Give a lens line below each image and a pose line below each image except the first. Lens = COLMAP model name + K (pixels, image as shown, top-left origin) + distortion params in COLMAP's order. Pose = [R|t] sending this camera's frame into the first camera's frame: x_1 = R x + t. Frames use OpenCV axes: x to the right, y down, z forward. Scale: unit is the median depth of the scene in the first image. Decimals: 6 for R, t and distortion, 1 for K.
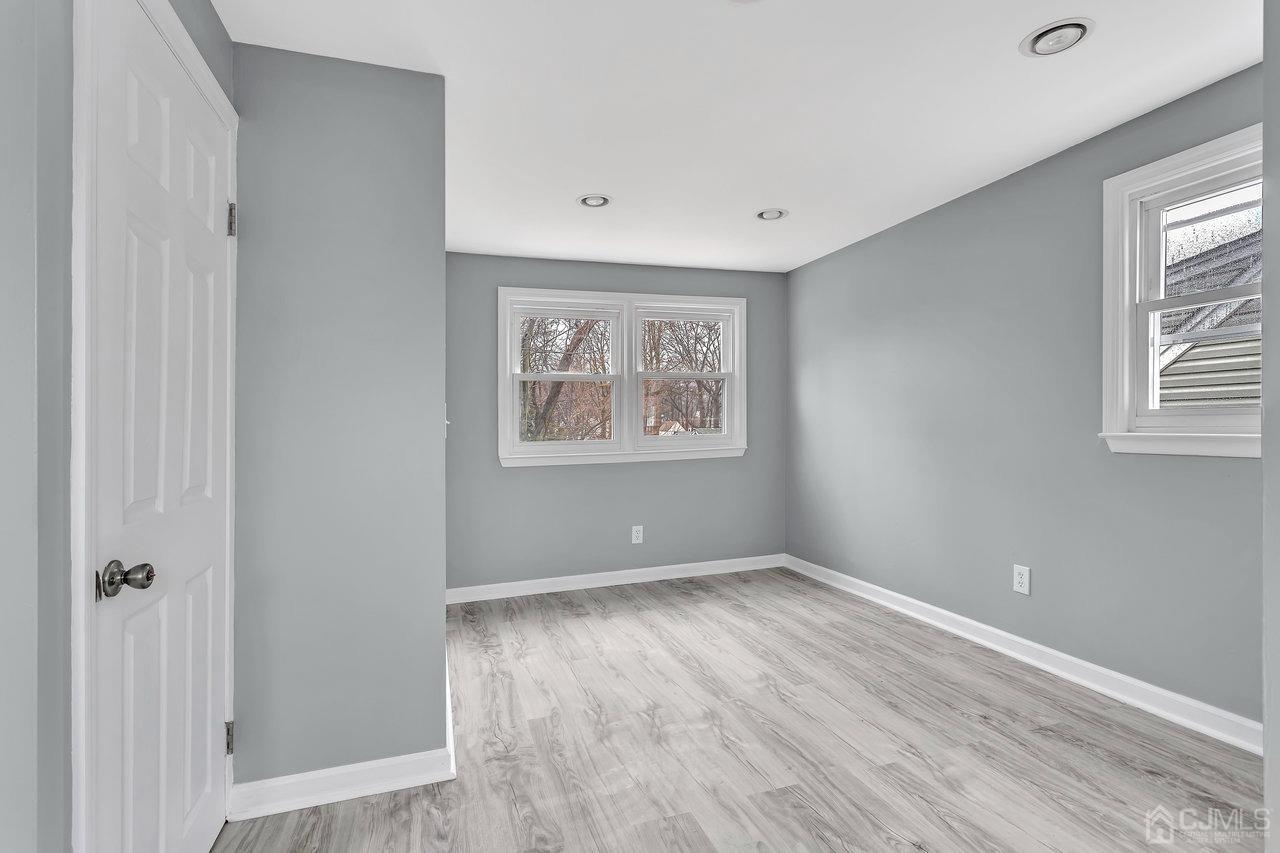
lens RADIAL K [[608.3, 0, 638.8], [0, 608.3, 417.5], [0, 0, 1]] dist [0.002990, 0.001002]
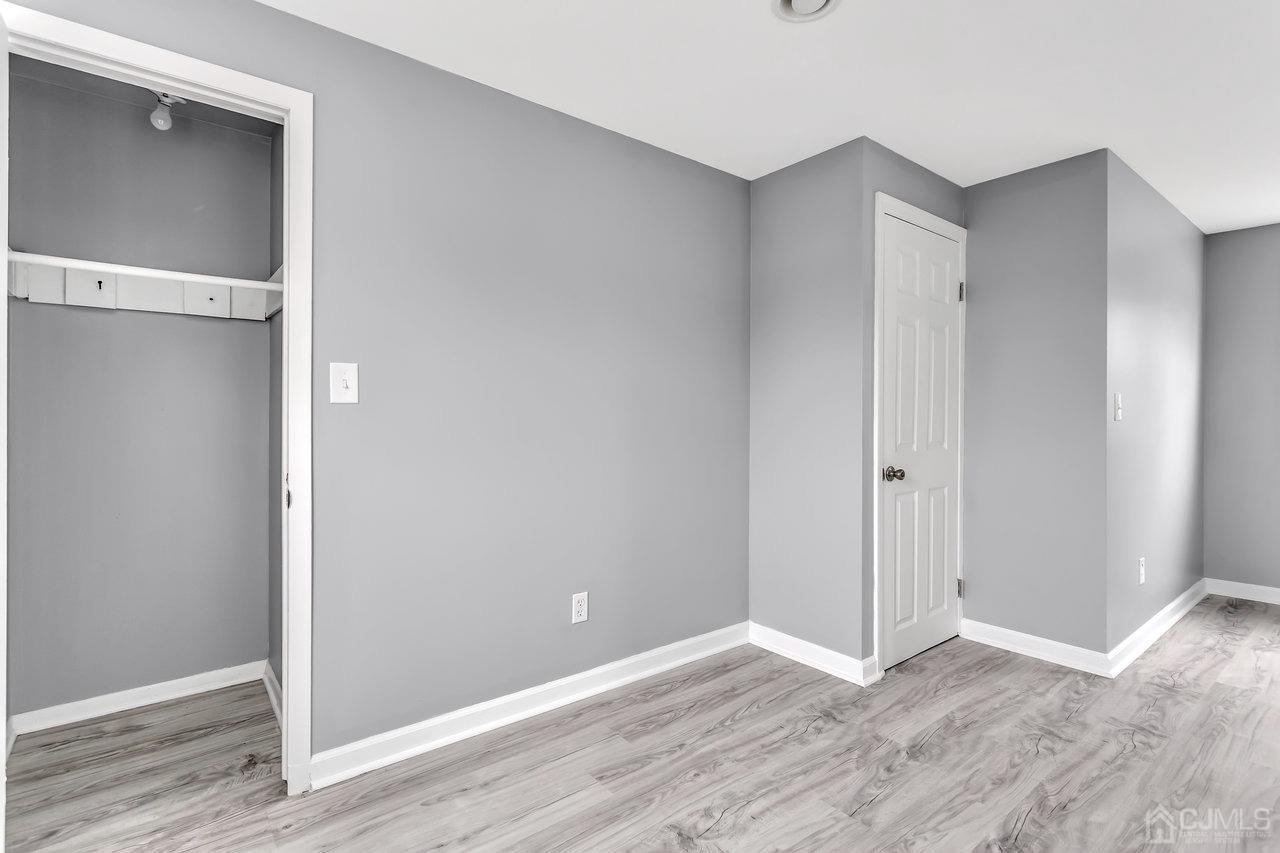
lens RADIAL K [[608.3, 0, 638.8], [0, 608.3, 417.5], [0, 0, 1]] dist [0.002990, 0.001002]
pose [[0.342749, 0.020415, -0.939205, 0.579293], [0.002932, 0.999736, 0.022800, -0.006134], [0.939423, -0.010568, 0.342598, -0.411452]]
